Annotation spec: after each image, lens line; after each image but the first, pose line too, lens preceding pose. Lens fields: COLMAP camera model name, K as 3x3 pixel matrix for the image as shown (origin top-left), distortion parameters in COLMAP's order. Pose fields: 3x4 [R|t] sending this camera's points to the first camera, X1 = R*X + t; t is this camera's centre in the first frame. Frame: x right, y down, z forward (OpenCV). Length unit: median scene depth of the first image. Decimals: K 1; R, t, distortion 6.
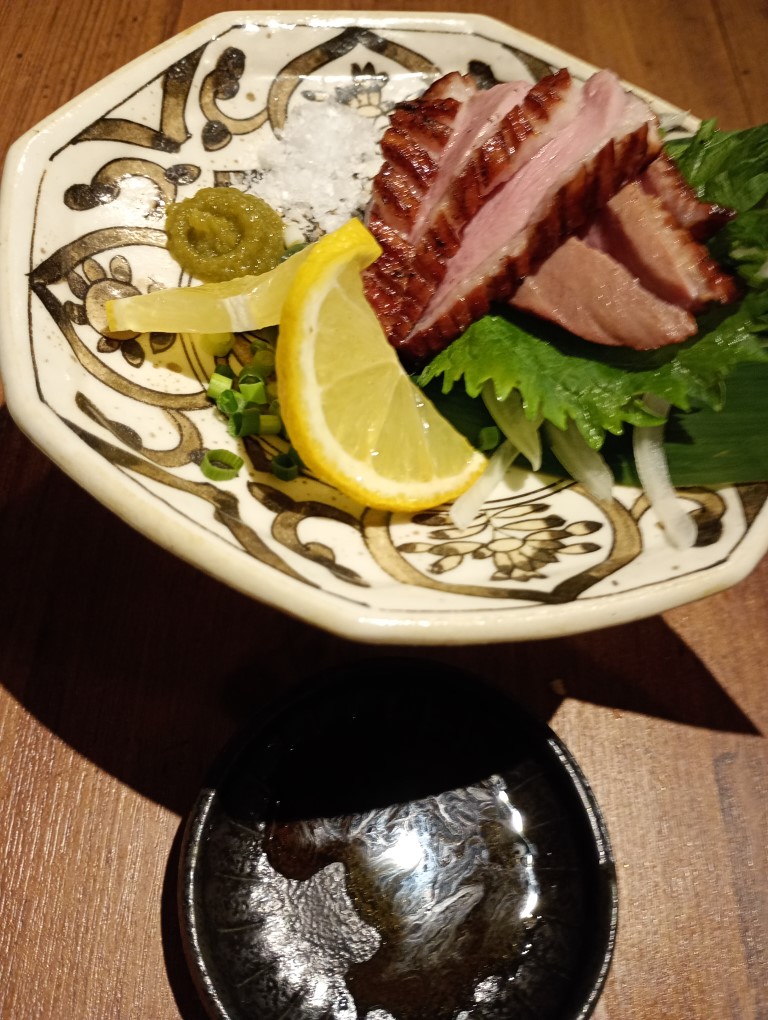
lens RADIAL K [[837.3, 0, 384.4], [0, 837.3, 509.9], [0, 0, 1]] dist [0.000450, -0.005342]
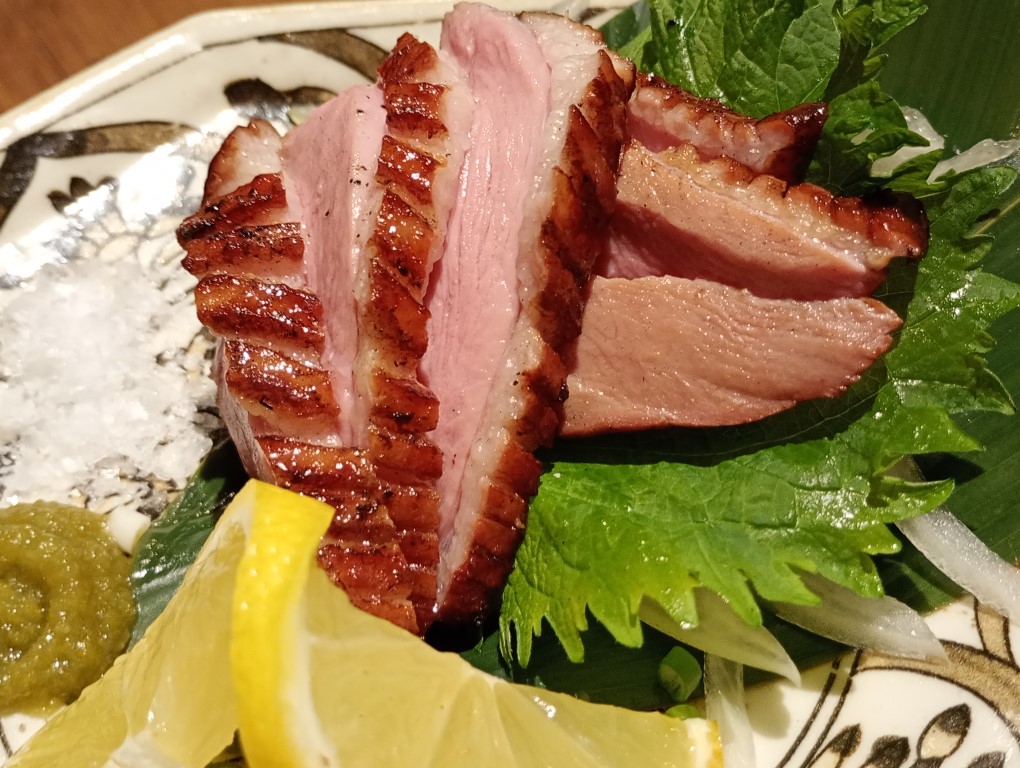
lens RADIAL K [[1280.3, 0, 509.8], [0, 1280.3, 384.1], [0, 0, 1]] dist [0.005794, 0.000000]
pose [[0.825019, -0.528175, 0.200932, -0.028580], [0.554670, 0.824881, -0.109148, -0.208605], [-0.108095, 0.201500, 0.973506, 0.198637]]
